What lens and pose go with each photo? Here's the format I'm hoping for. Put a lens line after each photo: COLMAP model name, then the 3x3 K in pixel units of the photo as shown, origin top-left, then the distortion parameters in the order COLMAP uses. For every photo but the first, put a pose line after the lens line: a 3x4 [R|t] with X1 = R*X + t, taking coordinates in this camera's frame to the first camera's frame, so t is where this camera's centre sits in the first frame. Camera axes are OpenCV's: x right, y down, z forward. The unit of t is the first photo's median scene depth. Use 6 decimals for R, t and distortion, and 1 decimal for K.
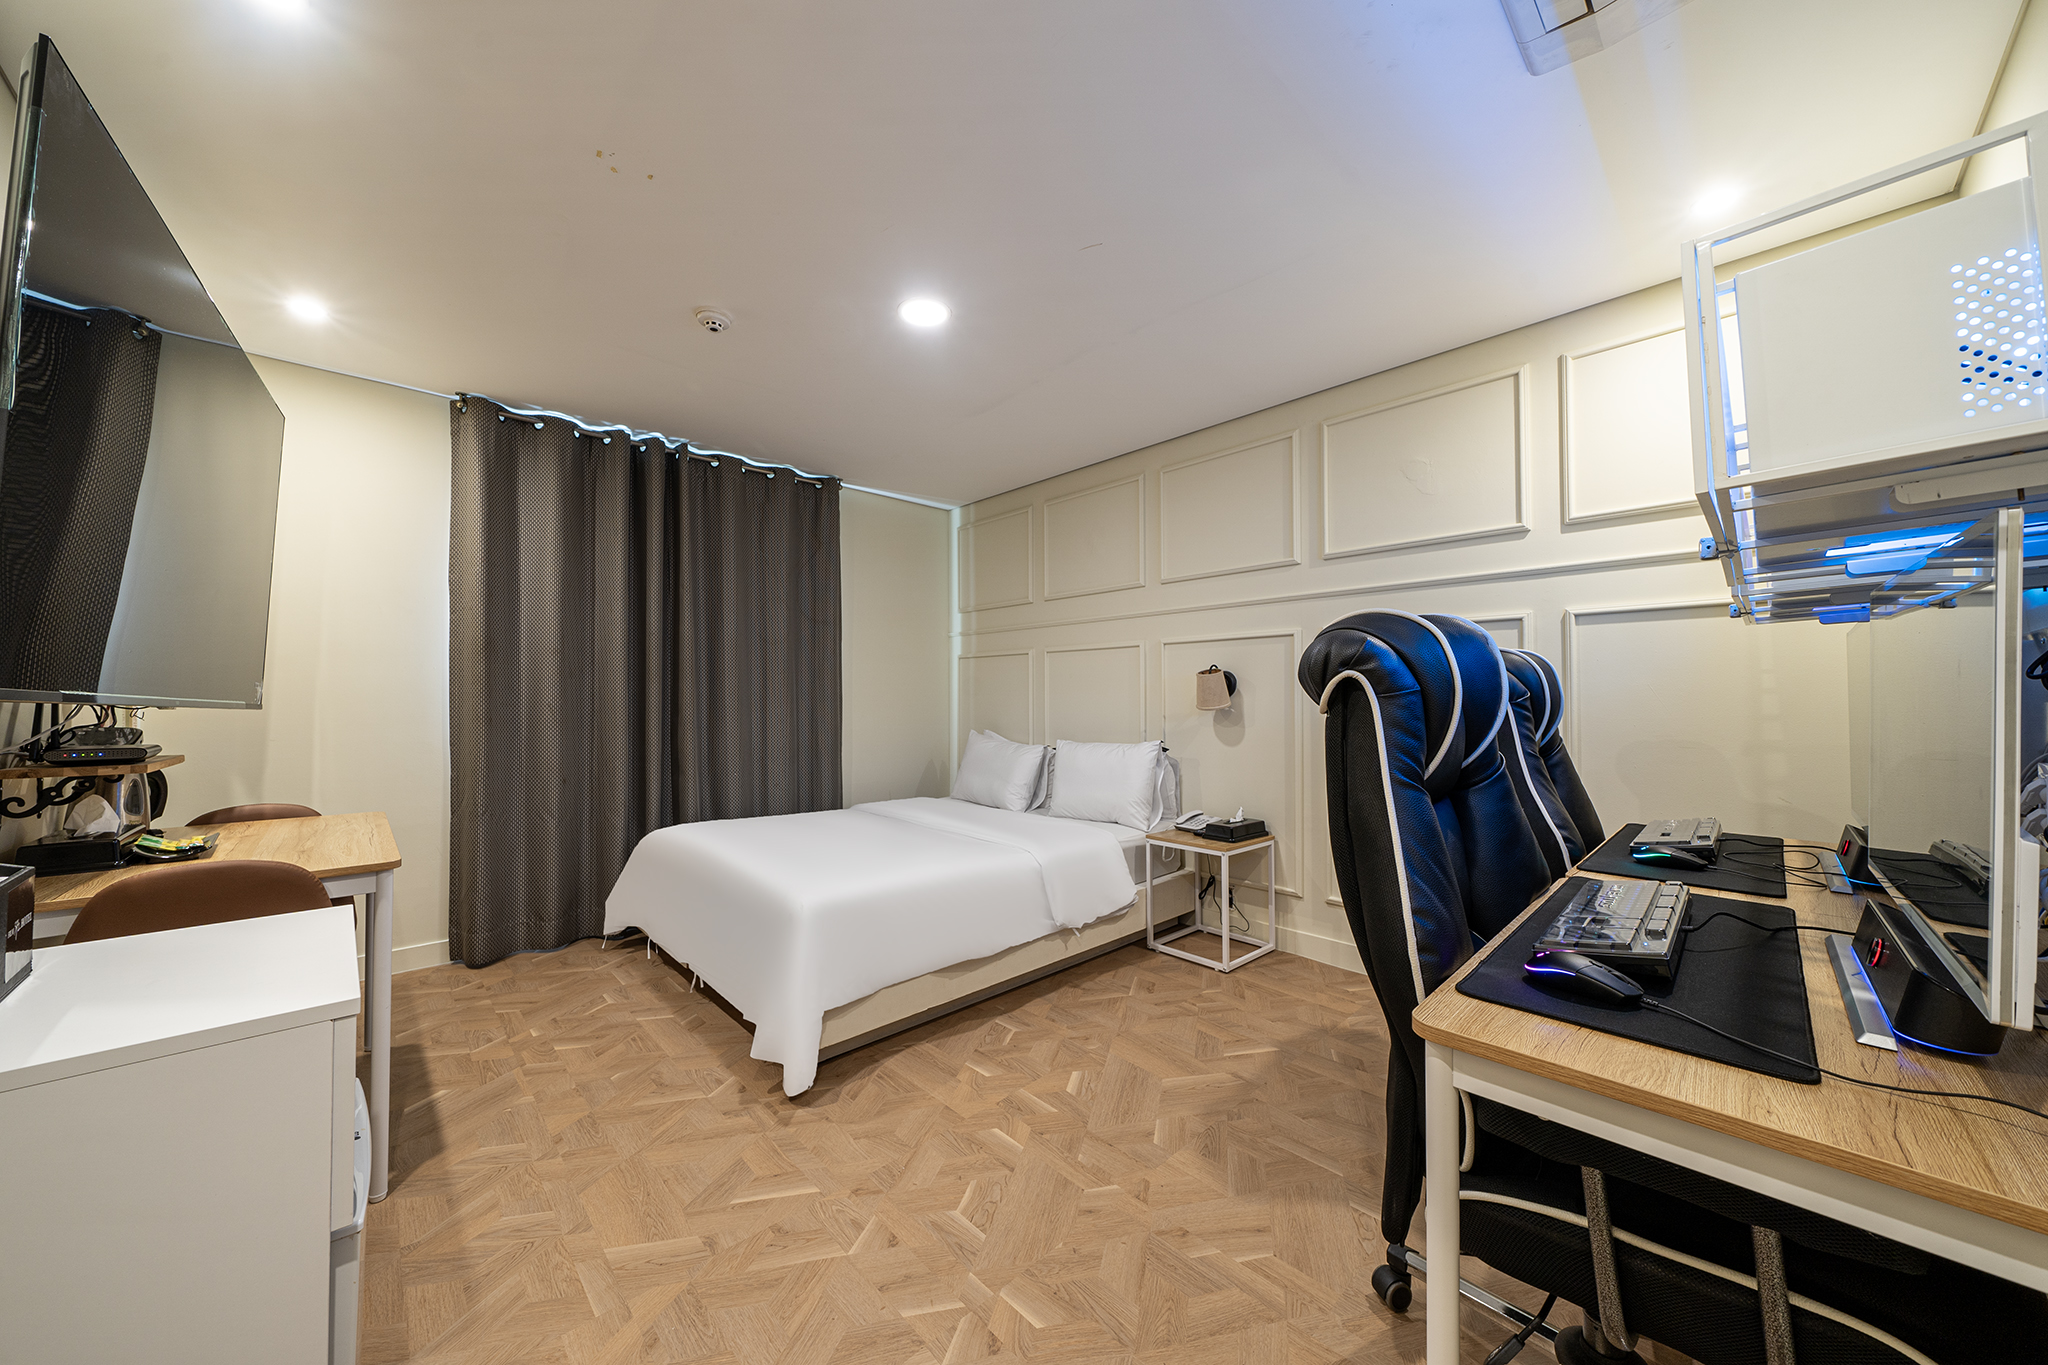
lens RADIAL K [[706.2, 0, 1024.0], [0, 706.2, 682.5], [0, 0, 1]] dist [-0.000883, -0.000223]
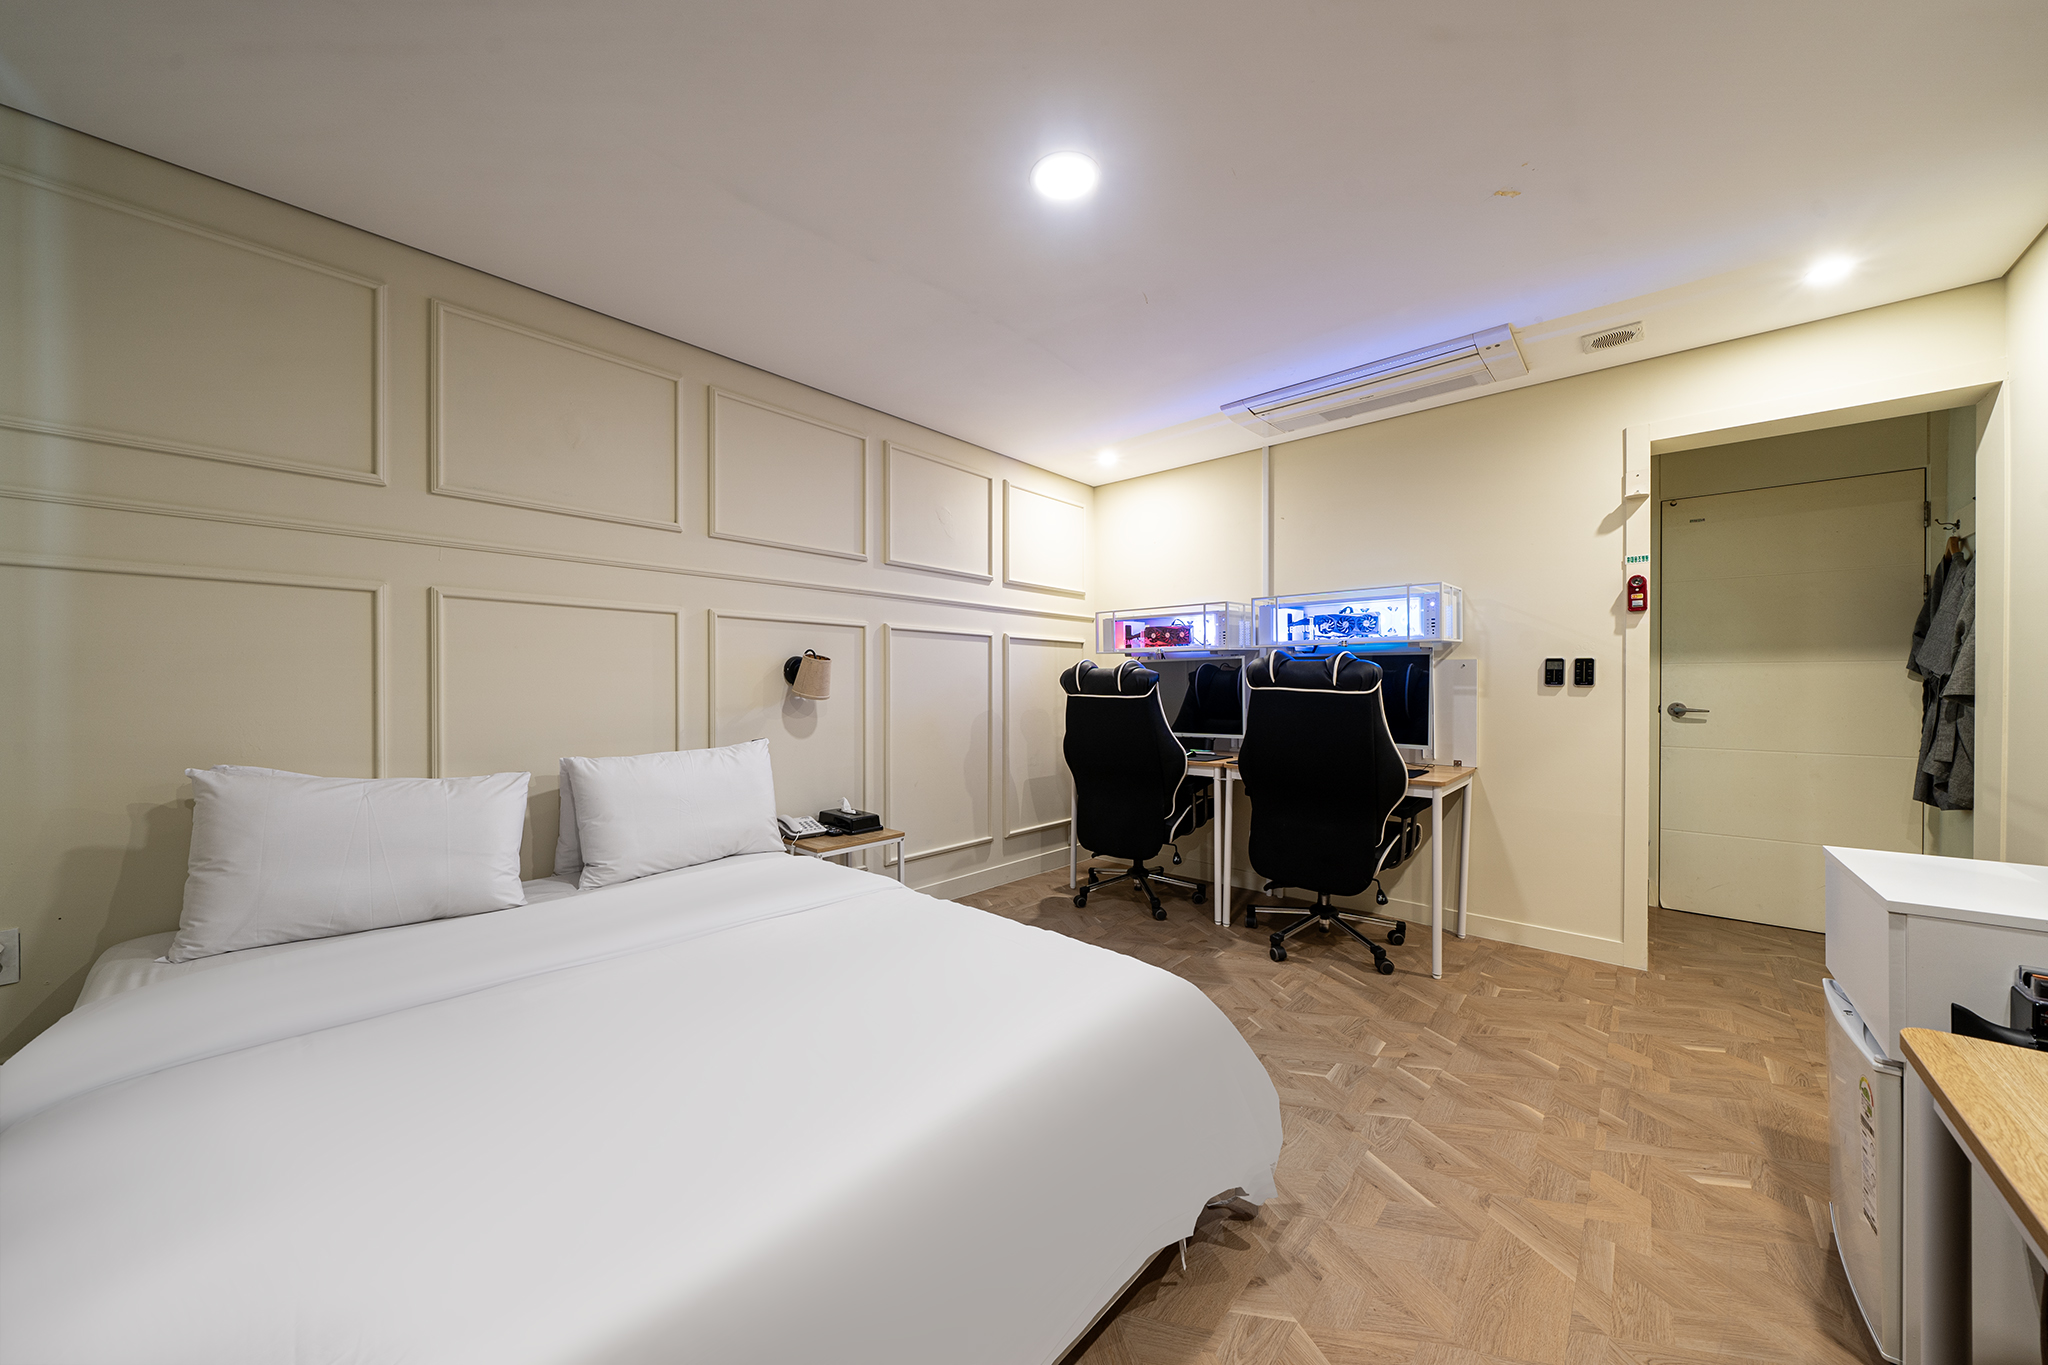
lens RADIAL K [[700.7, 0, 1005.6], [0, 700.7, 677.9], [0, 0, 1]] dist [0.000864, 0.000074]
pose [[-0.065183, 0.010590, 0.997817, -1.223985], [-0.028303, 0.999522, -0.012457, 0.030326], [-0.997472, -0.029053, -0.064852, 1.516231]]
